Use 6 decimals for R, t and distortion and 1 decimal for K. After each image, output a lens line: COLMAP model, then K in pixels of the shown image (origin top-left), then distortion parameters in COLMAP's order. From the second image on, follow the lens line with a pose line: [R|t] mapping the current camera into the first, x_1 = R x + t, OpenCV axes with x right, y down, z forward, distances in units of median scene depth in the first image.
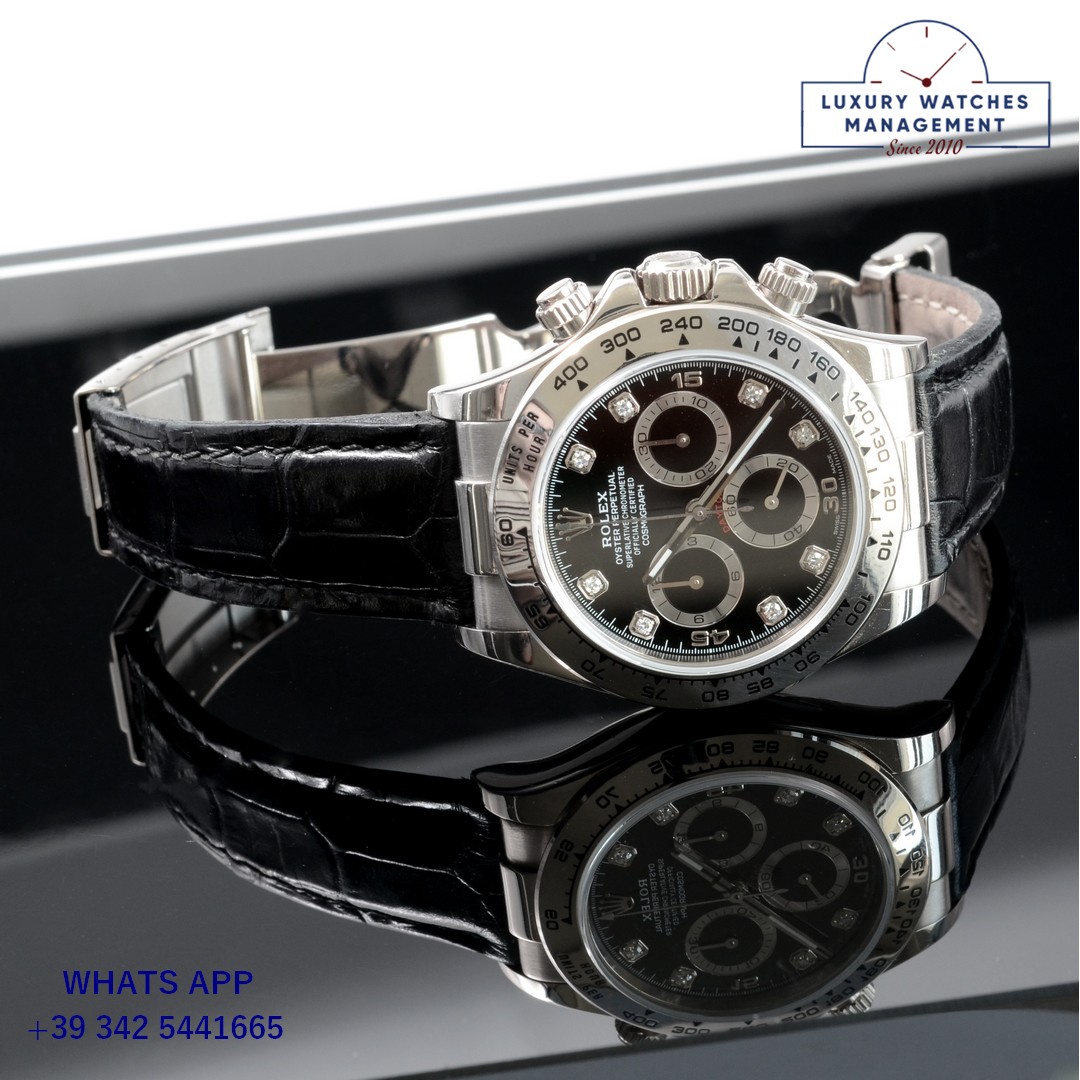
lens RADIAL K [[4772.3, 0, 545.5], [0, 4772.3, 548.2], [0, 0, 1]] dist [-0.442449, 0.000000]
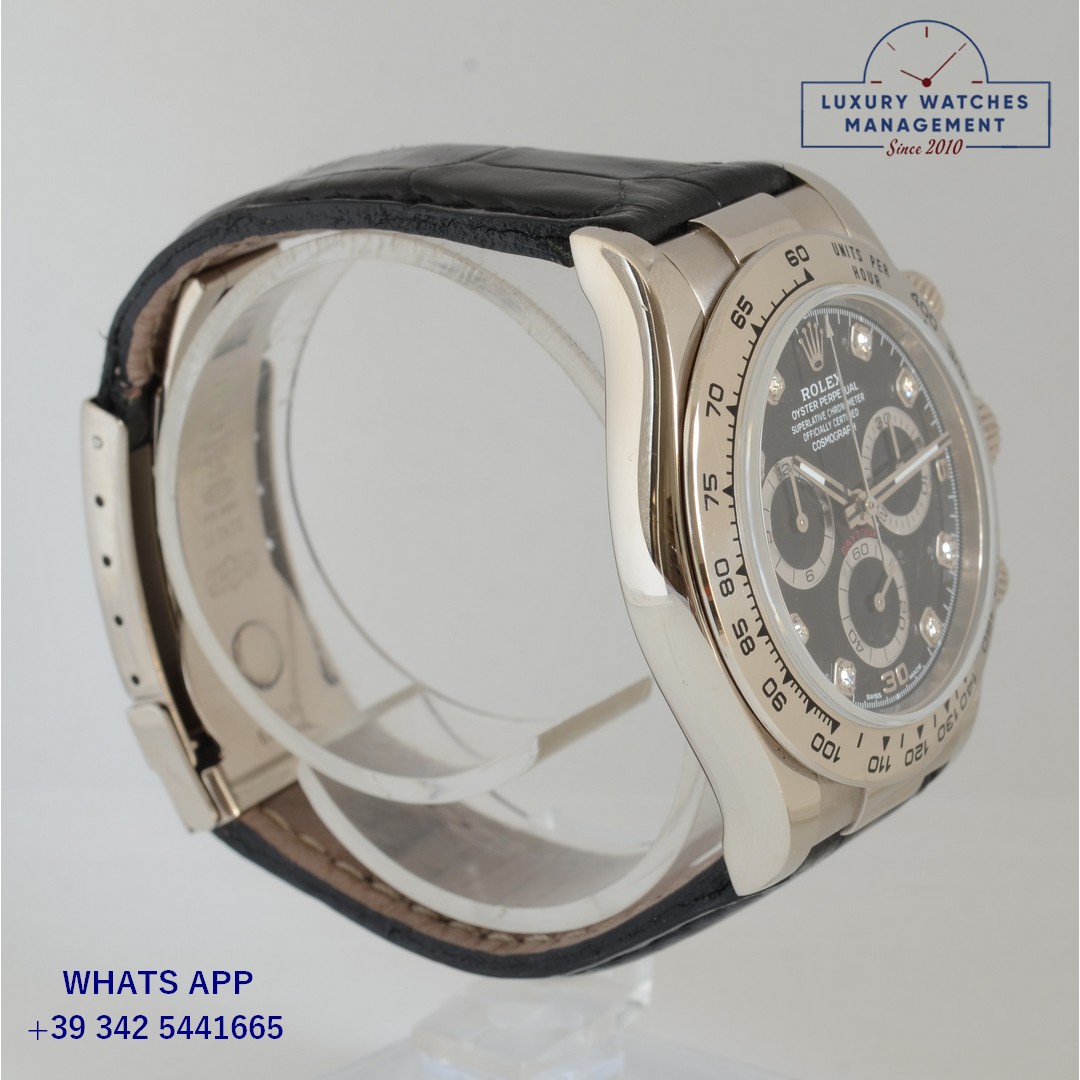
lens RADIAL K [[4772.3, 0, 539.7], [0, 4772.3, 540.7], [0, 0, 1]] dist [-0.442449, 0.000000]
pose [[0.244850, 0.968802, 0.038363, -0.003538], [-0.376442, 0.131454, -0.917067, 0.693300], [-0.893499, 0.210102, 0.396884, 0.748015]]
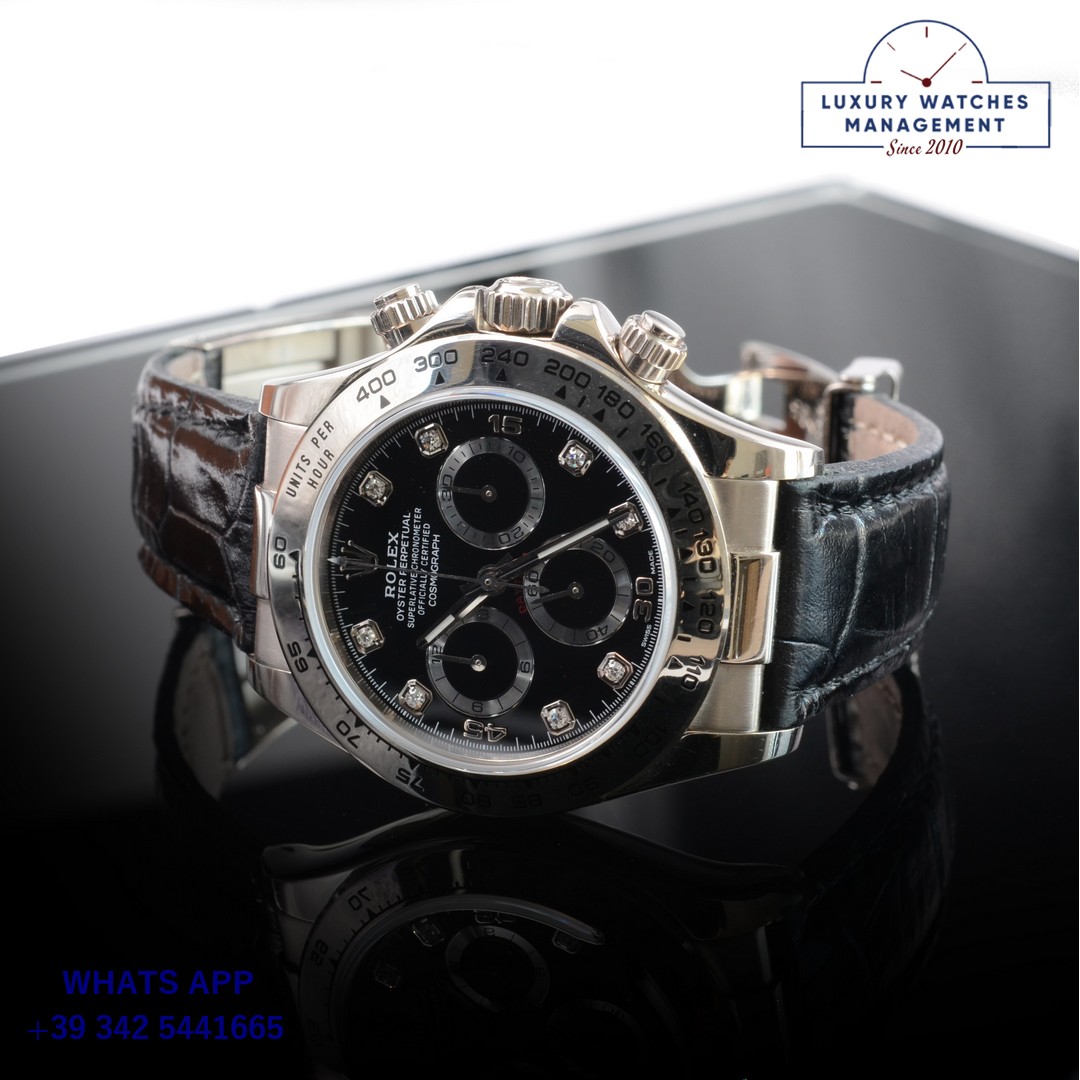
lens RADIAL K [[4772.3, 0, 539.8], [0, 4772.3, 538.4], [0, 0, 1]] dist [-0.442449, 0.000000]
pose [[0.909220, 0.224107, -0.350850, 0.336261], [-0.246051, 0.969078, -0.018634, -0.001184], [0.335824, 0.103270, 0.936246, 0.203750]]
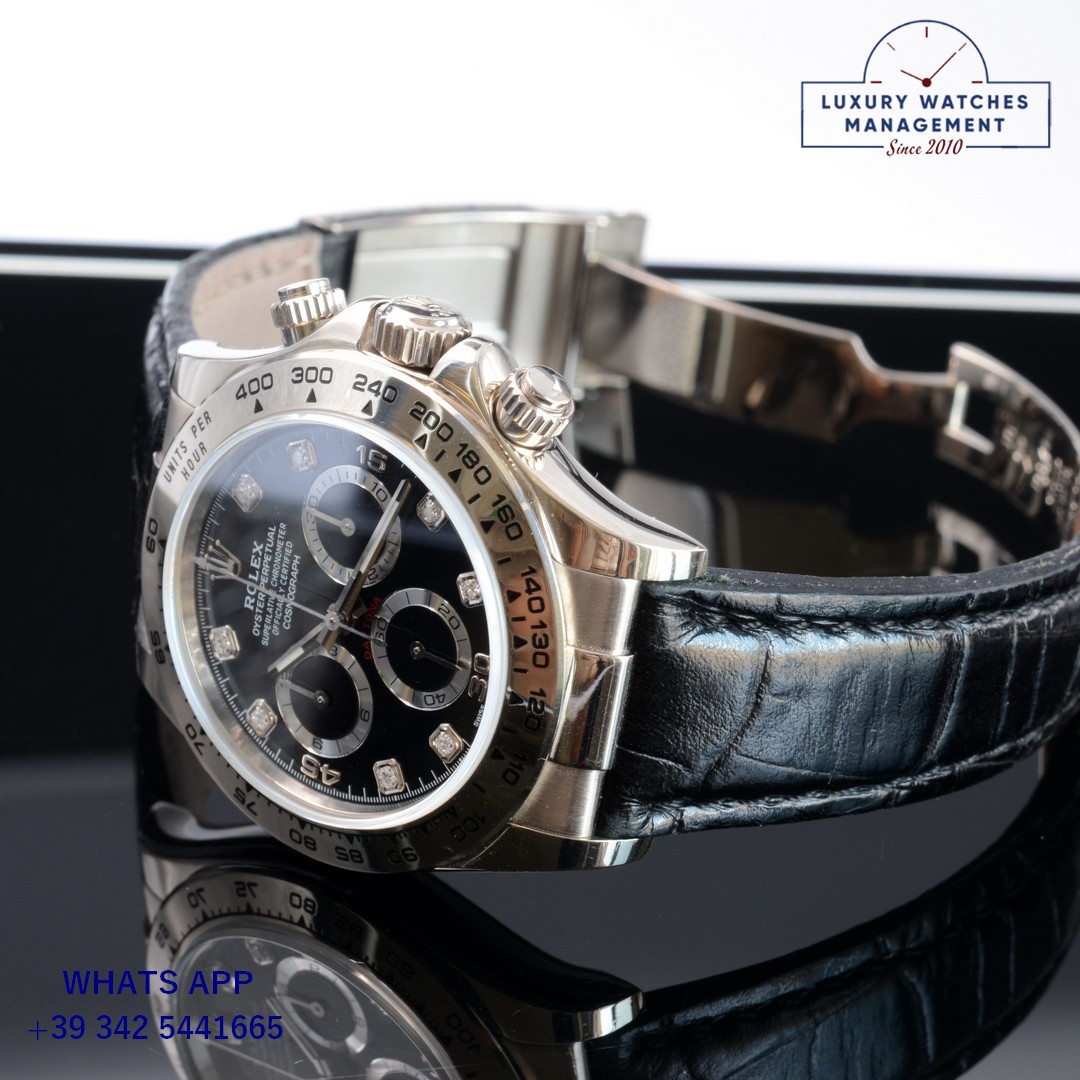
lens RADIAL K [[4772.3, 0, 540.5], [0, 4772.3, 539.9], [0, 0, 1]] dist [-0.442449, 0.000000]
pose [[0.736834, 0.432375, -0.519739, 0.455552], [-0.390420, 0.899747, 0.195008, -0.183985], [0.551950, 0.059228, 0.831771, 0.366514]]
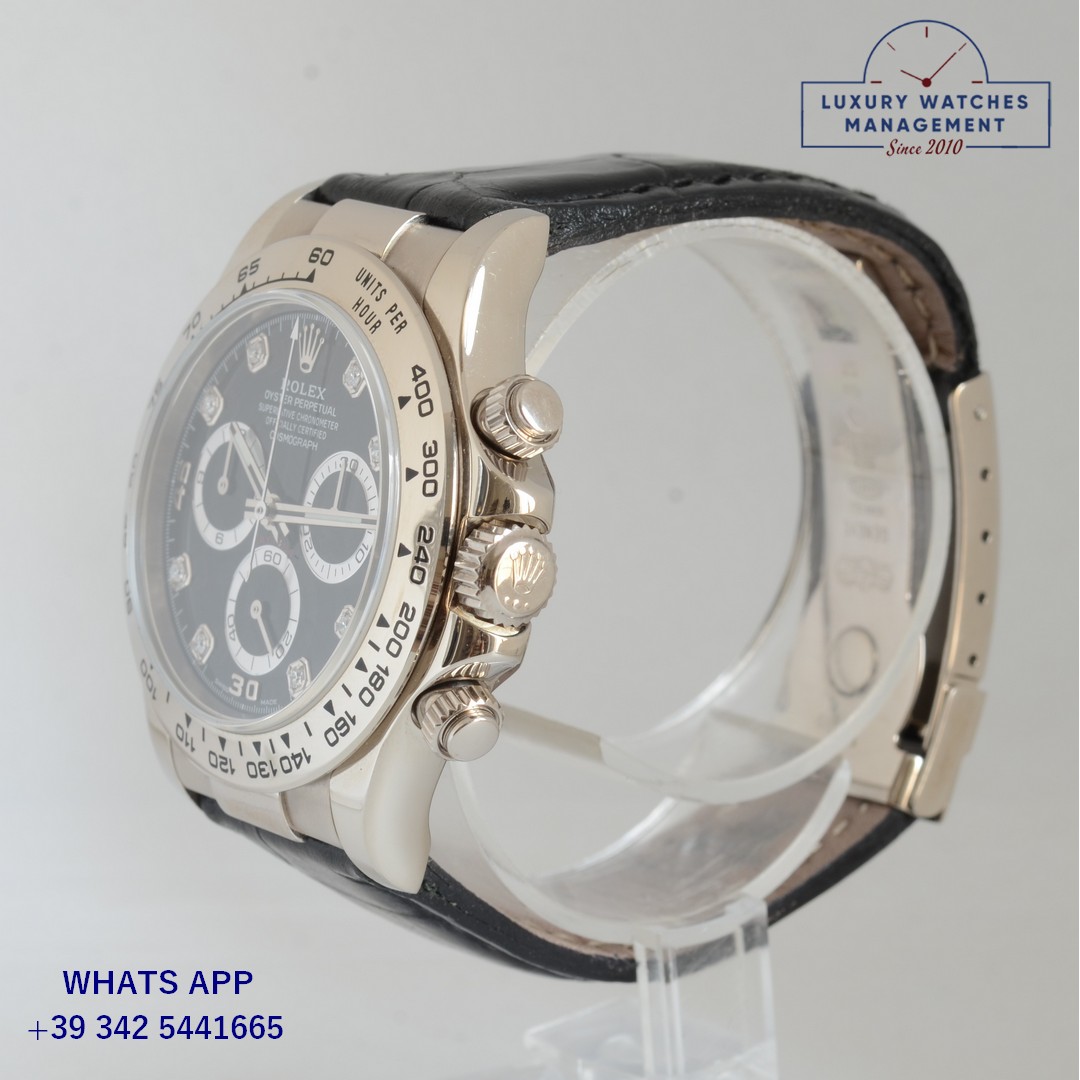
lens RADIAL K [[4772.3, 0, 541.3], [0, 4772.3, 540.7], [0, 0, 1]] dist [-0.442449, 0.000000]
pose [[-0.297468, 0.949750, 0.097407, -0.048586], [-0.757504, -0.296886, 0.581417, -0.473244], [0.581120, 0.099167, 0.807754, 0.421499]]
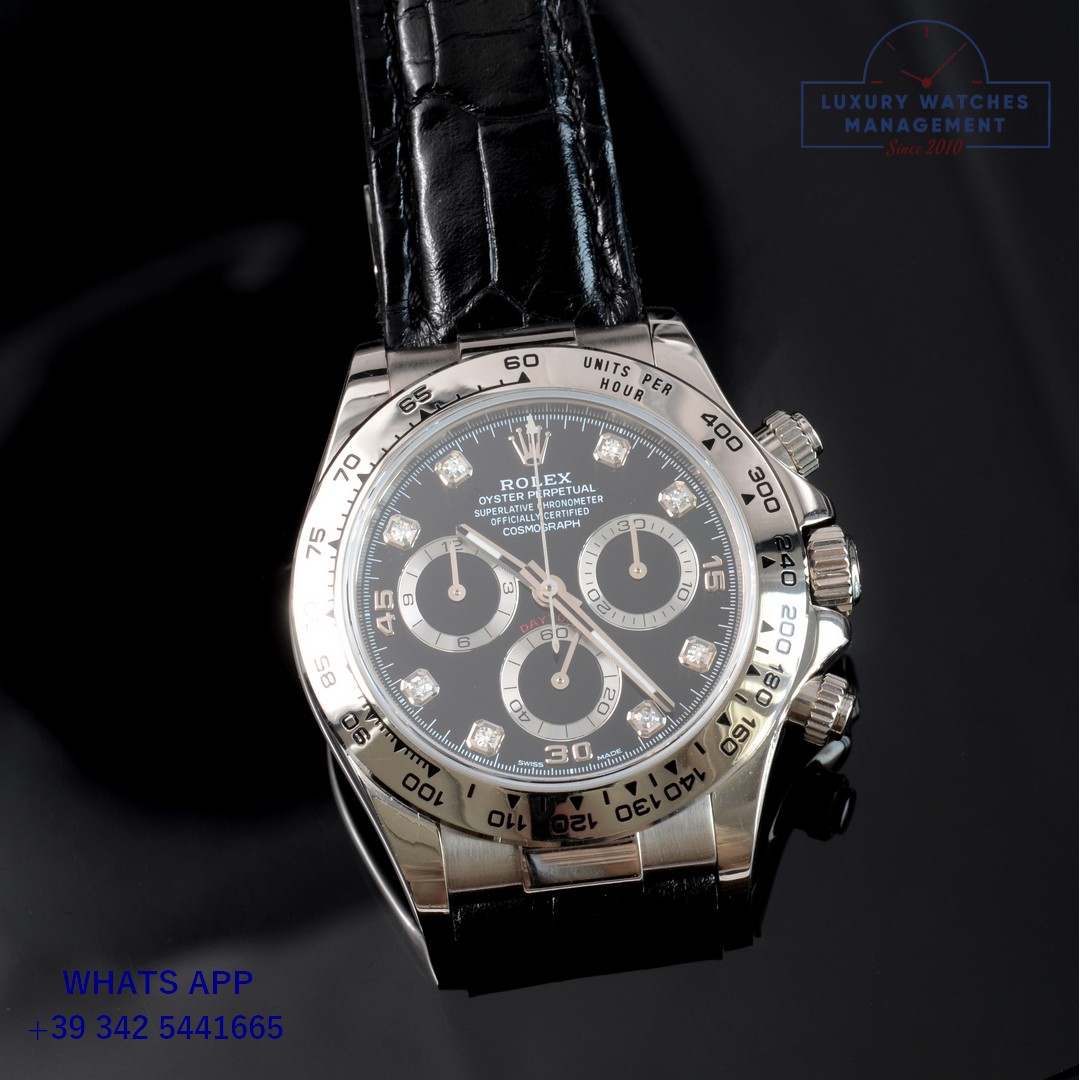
lens RADIAL K [[4772.3, 0, 542.0], [0, 4772.3, 537.5], [0, 0, 1]] dist [-0.442449, 0.000000]
pose [[0.023977, 0.942837, -0.332390, 0.290621], [-0.970076, -0.058414, -0.235670, 0.183354], [-0.241614, 0.328095, 0.913223, 0.260961]]
